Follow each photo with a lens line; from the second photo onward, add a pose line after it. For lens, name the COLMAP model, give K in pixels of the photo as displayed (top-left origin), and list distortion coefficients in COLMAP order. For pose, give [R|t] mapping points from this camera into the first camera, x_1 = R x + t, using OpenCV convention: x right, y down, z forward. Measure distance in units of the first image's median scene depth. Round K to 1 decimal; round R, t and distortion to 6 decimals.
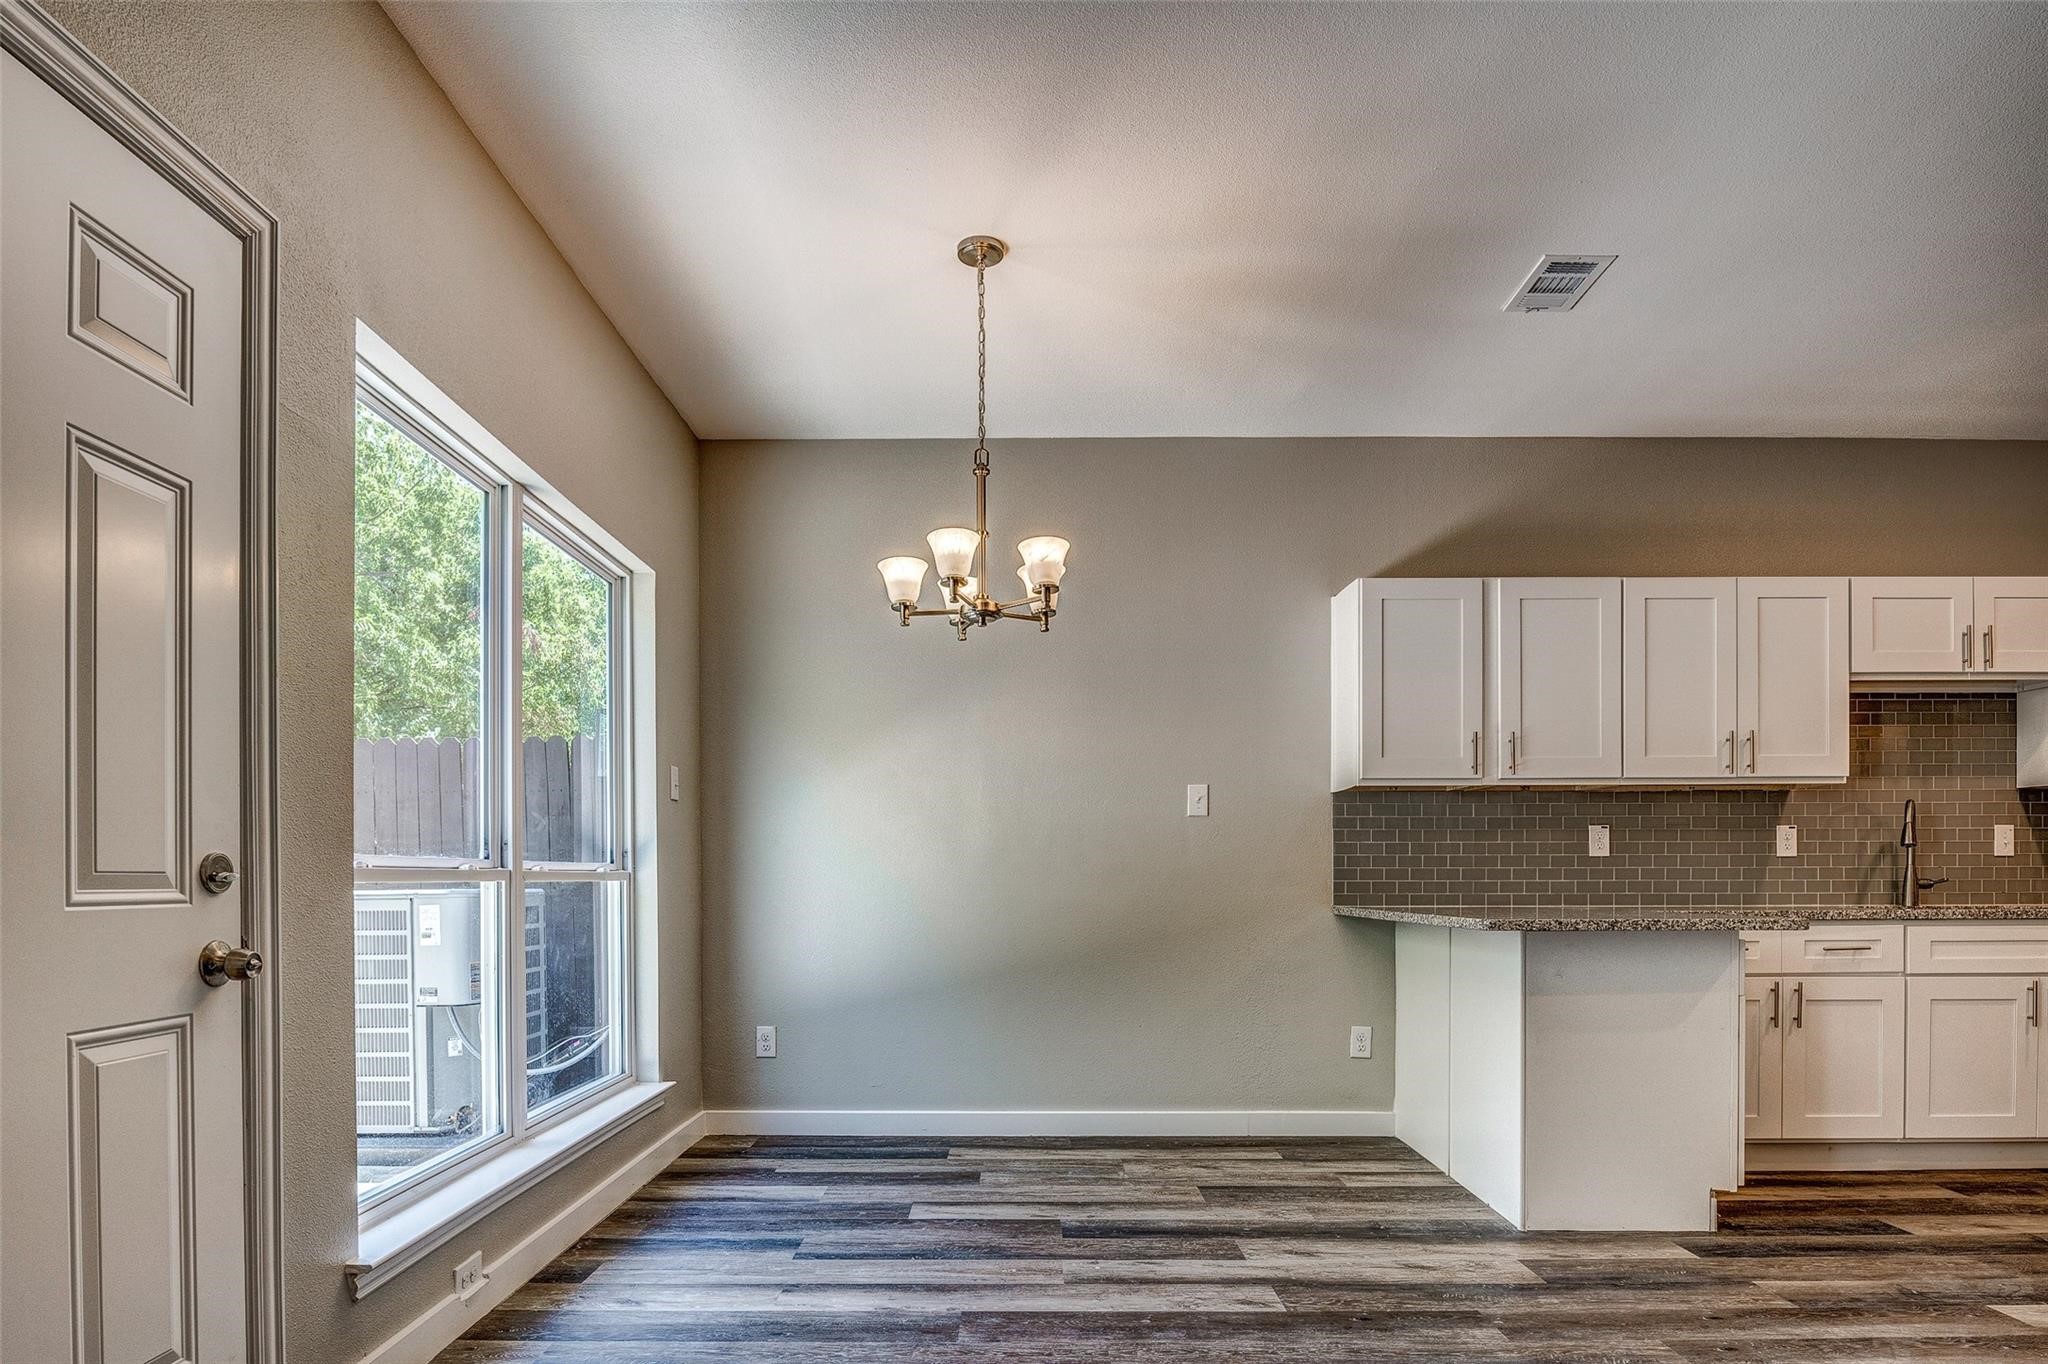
lens RADIAL K [[1106.0, 0, 1001.0], [0, 1106.0, 873.0], [0, 0, 1]] dist [-0.013898, -0.000545]
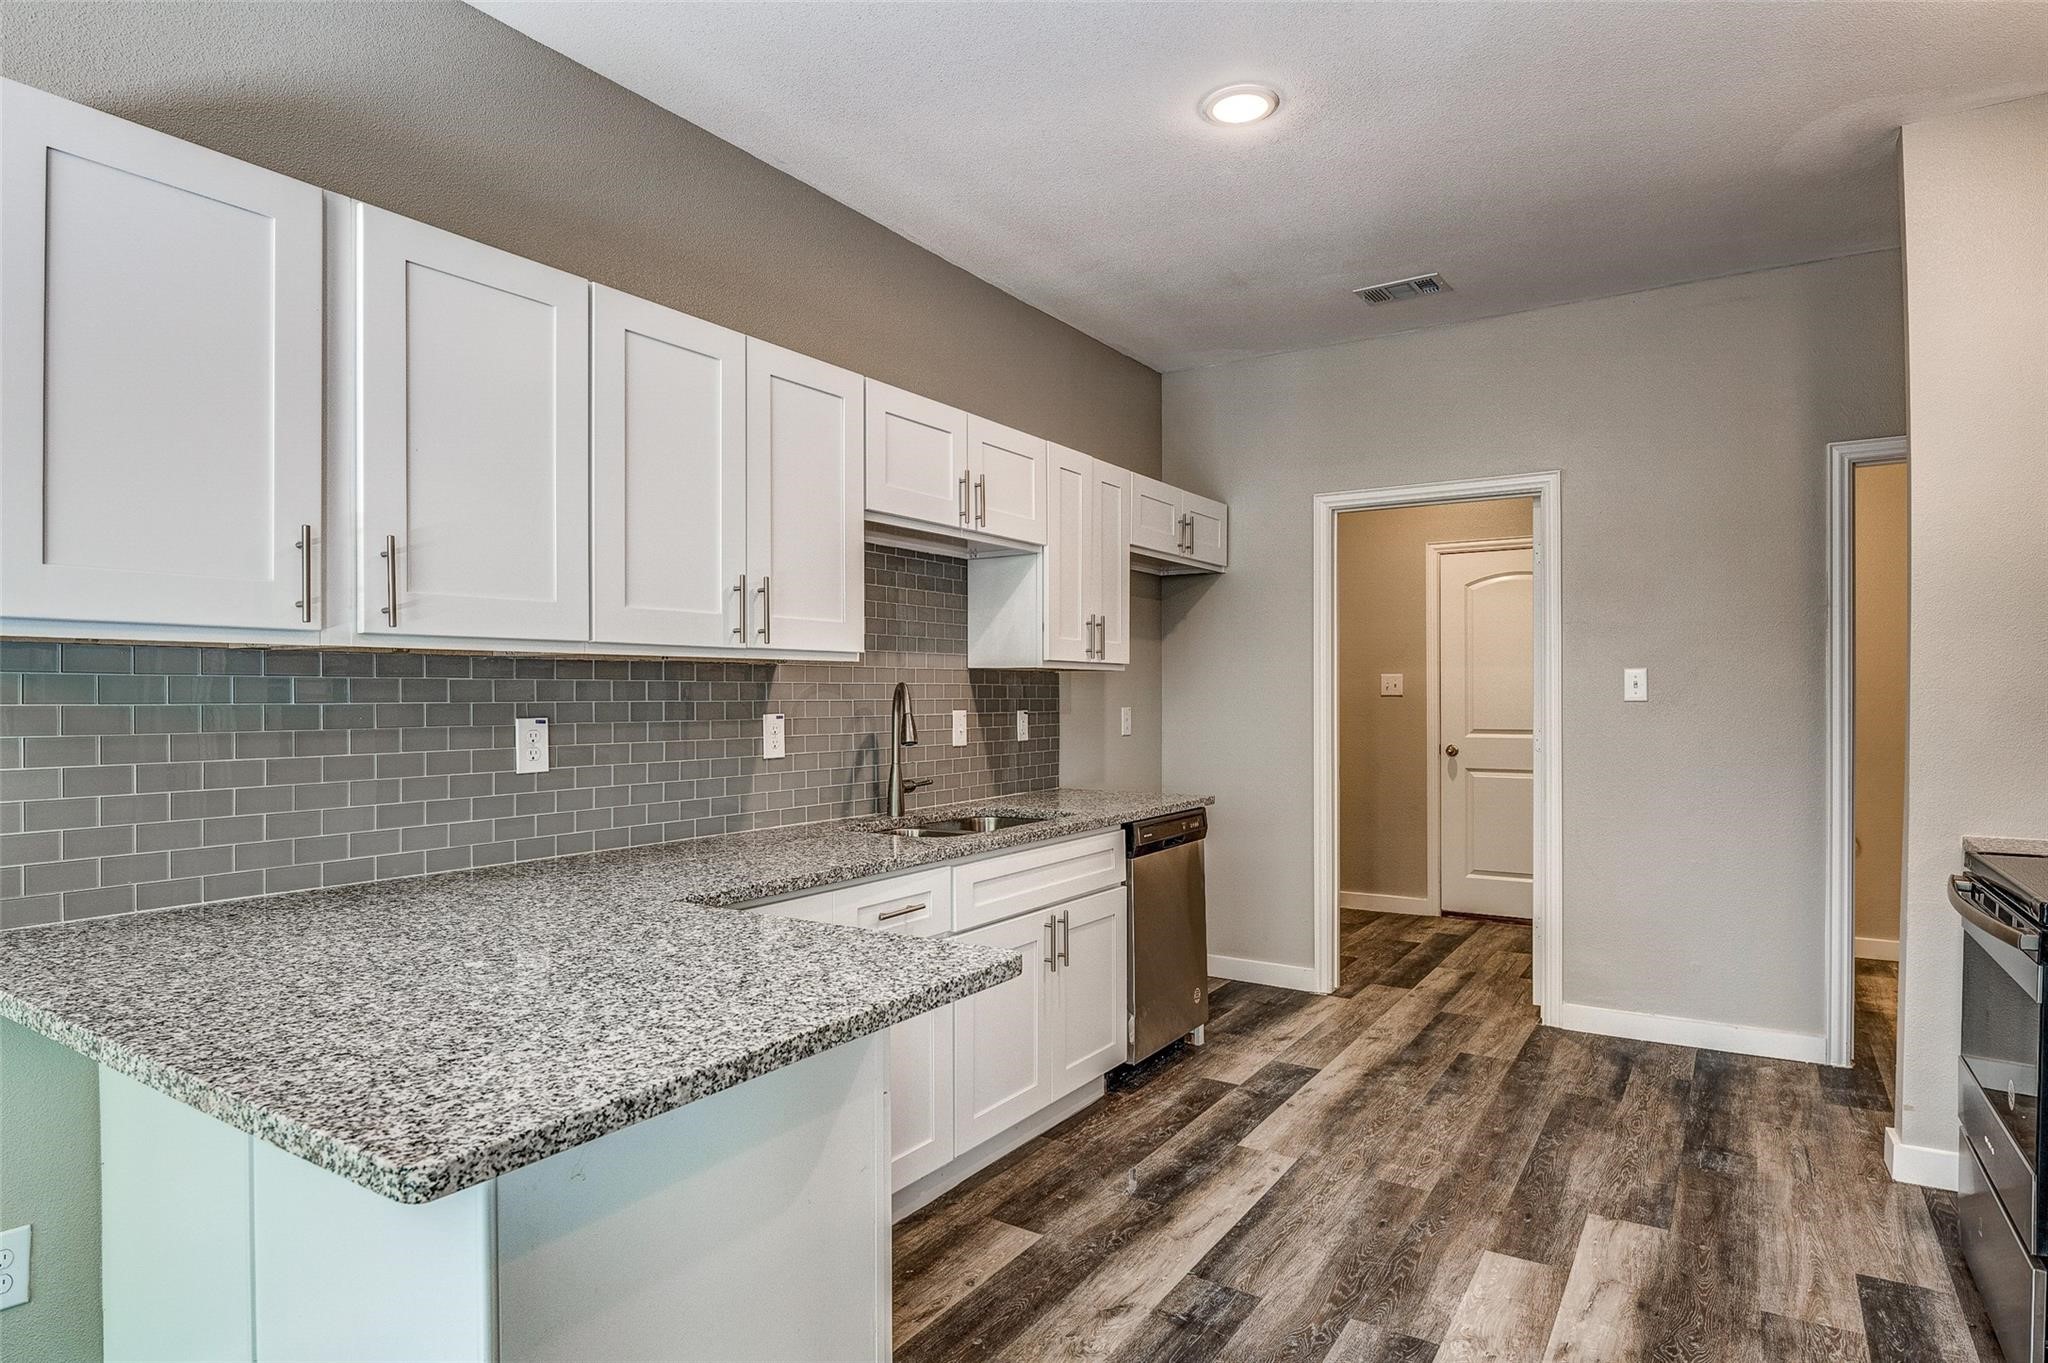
lens RADIAL K [[1106.0, 0, 1017.3], [0, 1106.0, 690.8], [0, 0, 1]] dist [-0.013898, -0.000545]
pose [[0.528990, 0.001724, 0.848626, 0.206457], [0.004430, 0.999979, -0.004793, -0.058110], [-0.848617, 0.006295, 0.528971, 0.522571]]
